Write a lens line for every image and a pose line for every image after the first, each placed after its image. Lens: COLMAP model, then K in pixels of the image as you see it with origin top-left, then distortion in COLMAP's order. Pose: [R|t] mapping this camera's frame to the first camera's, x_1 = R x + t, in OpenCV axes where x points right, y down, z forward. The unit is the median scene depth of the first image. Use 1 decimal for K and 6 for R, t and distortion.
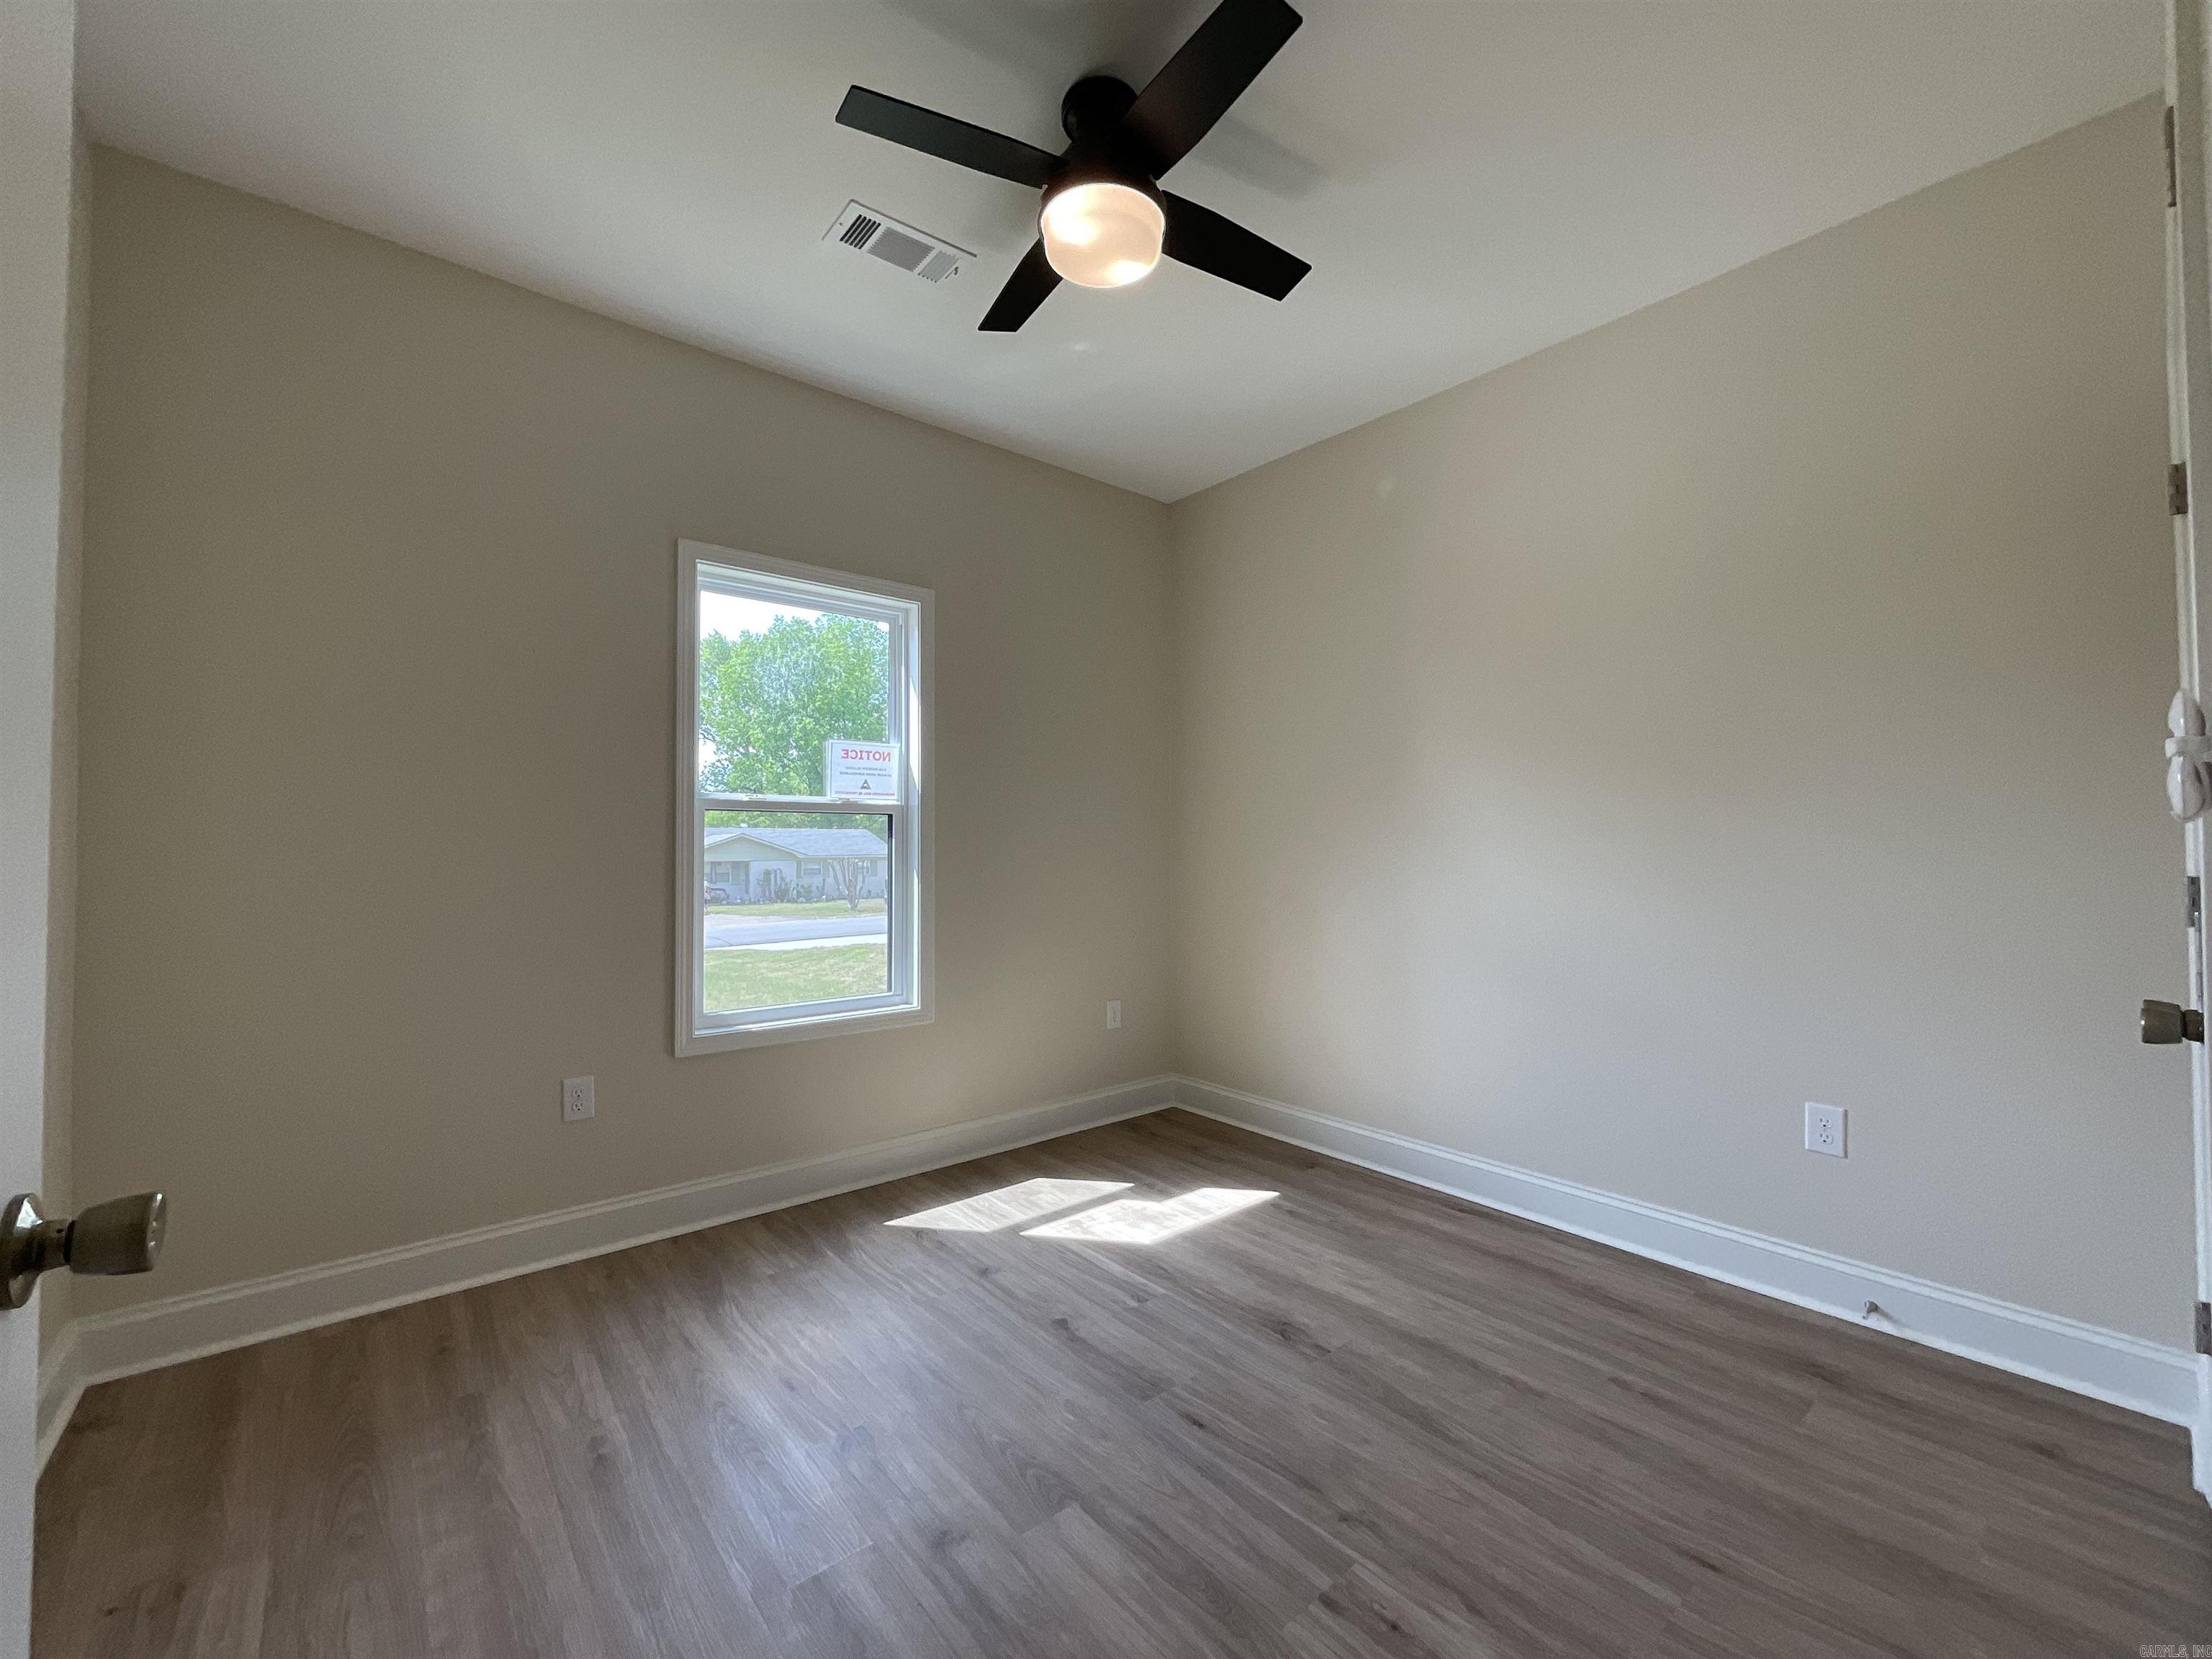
lens RADIAL K [[901.3, 0, 1106.0], [0, 901.3, 829.5], [0, 0, 1]] dist [-0.002020, 0.000279]
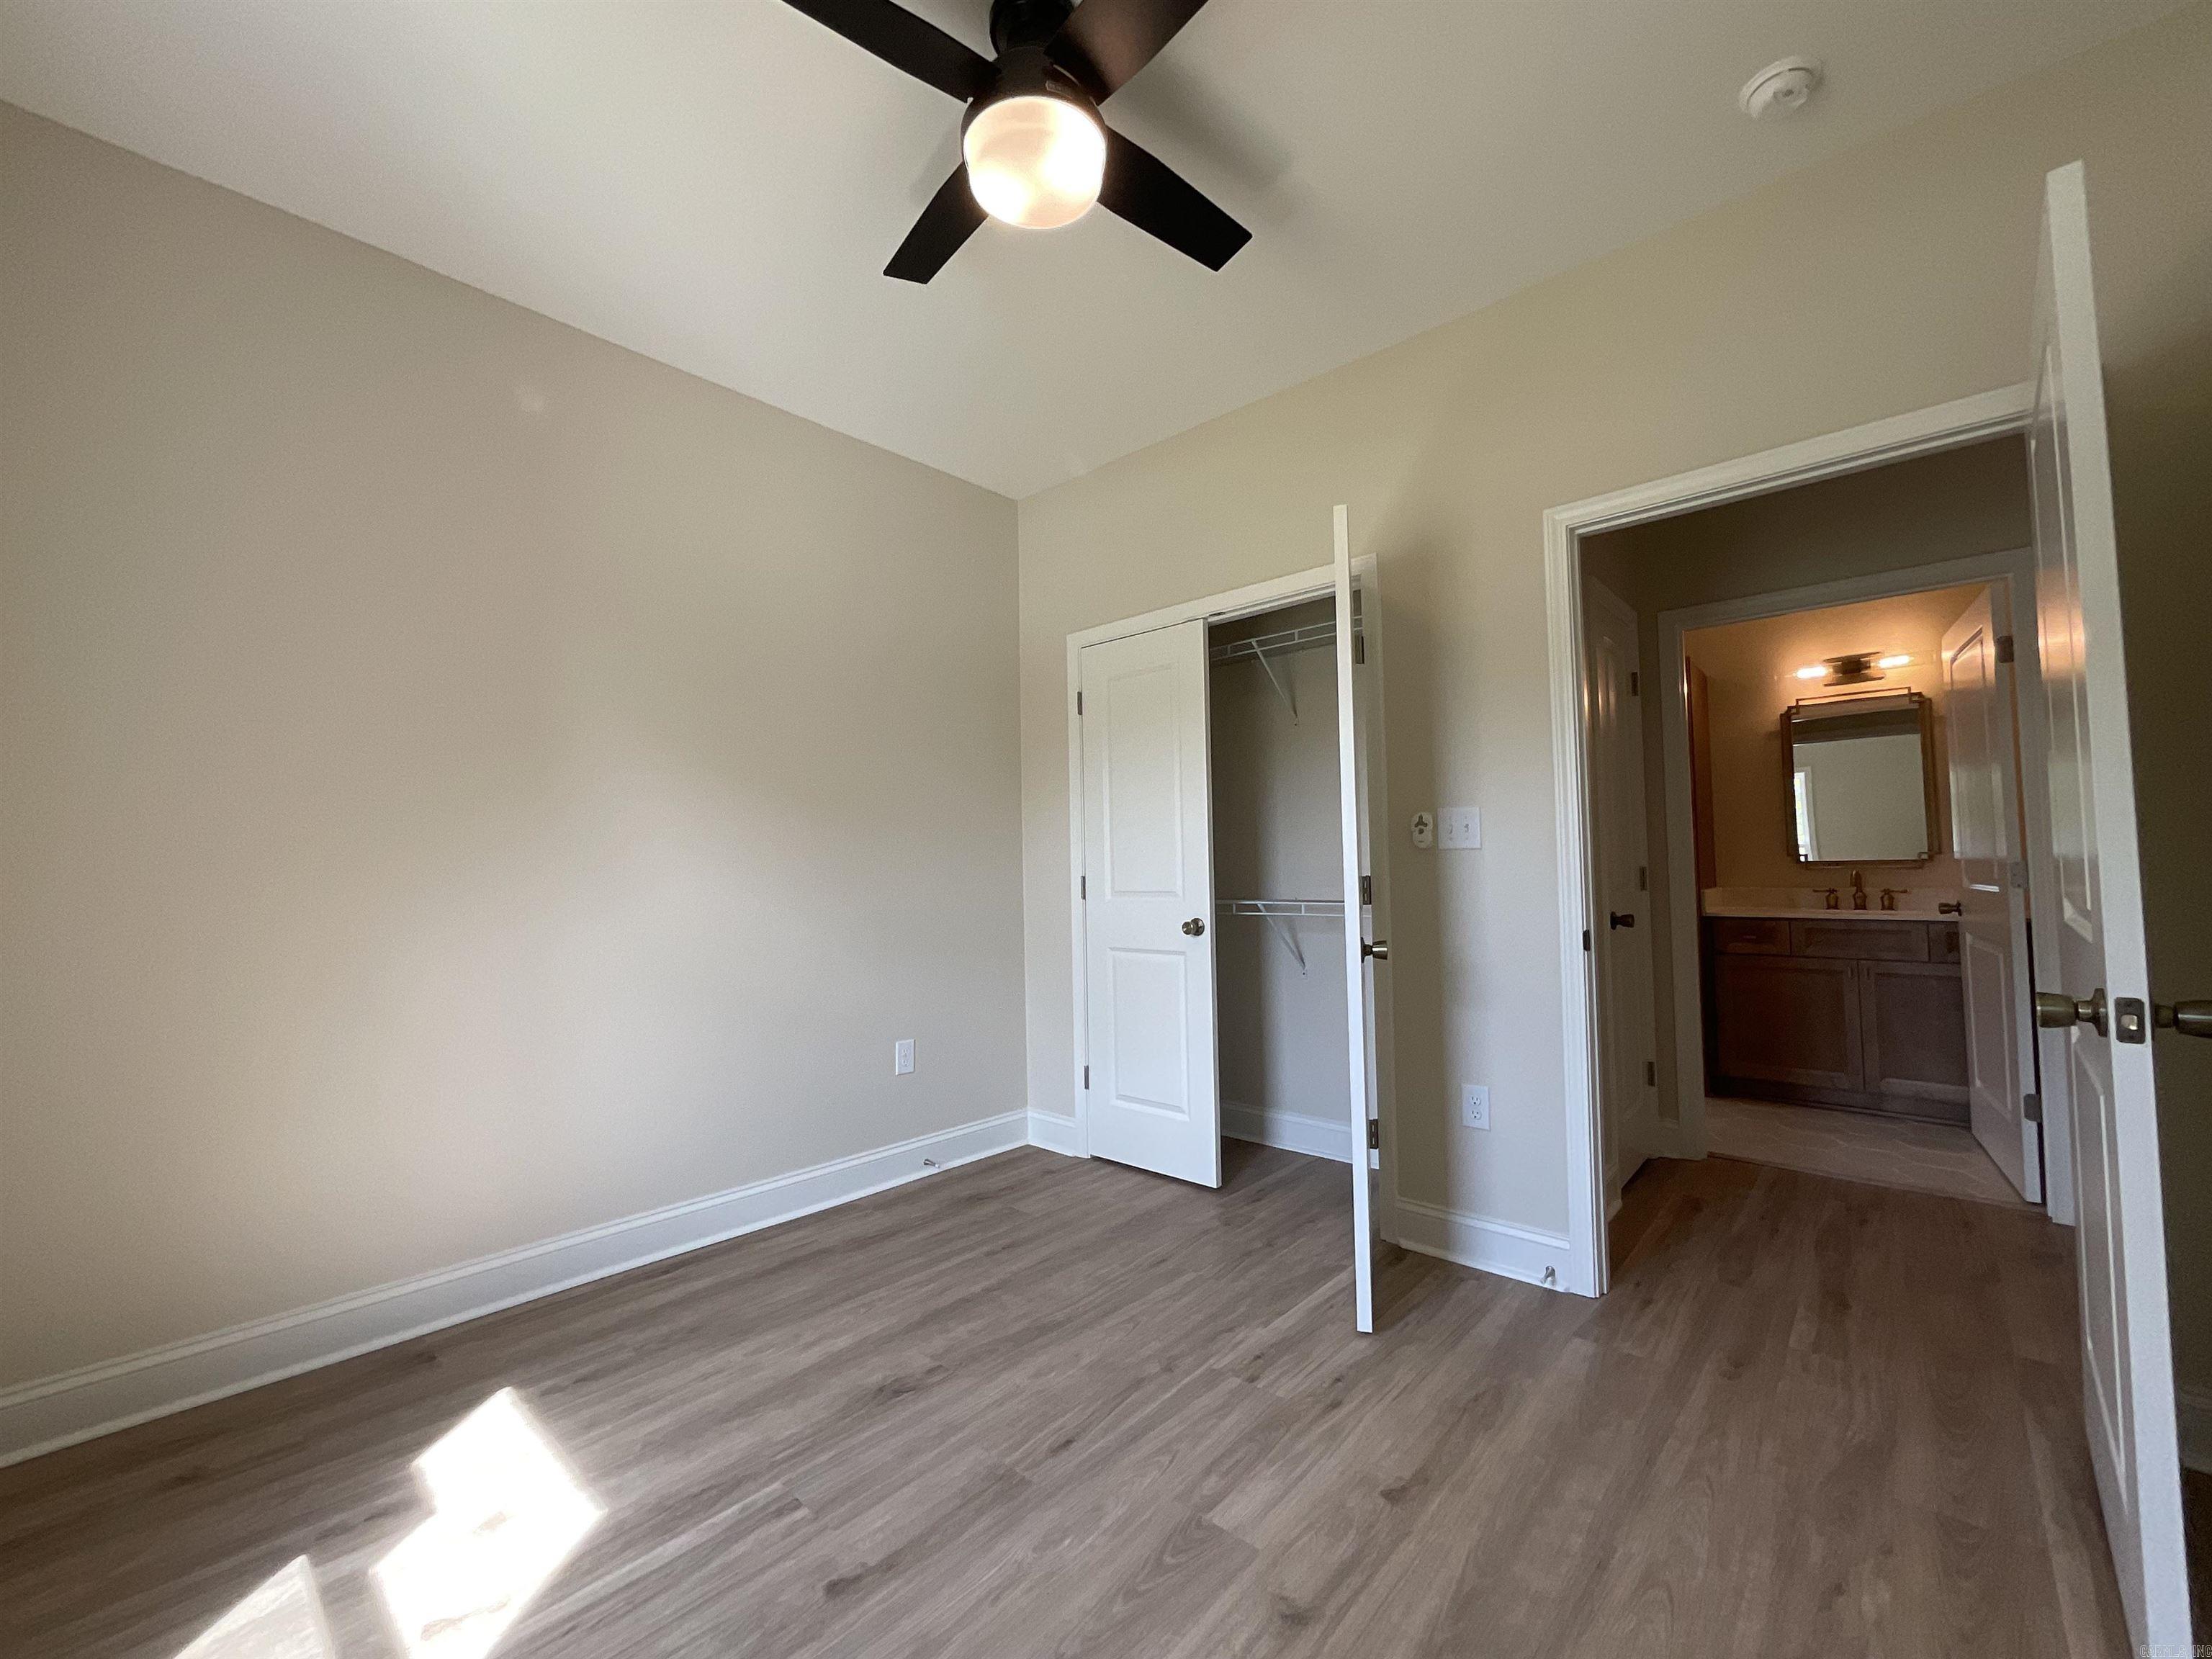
lens RADIAL K [[892.1, 0, 1107.6], [0, 892.1, 833.3], [0, 0, 1]] dist [-0.002025, 0.000278]
pose [[-0.142026, 0.049567, 0.988621, -0.734922], [-0.006902, 0.998672, -0.051063, 0.037615], [-0.989839, -0.014076, -0.141496, 0.903761]]
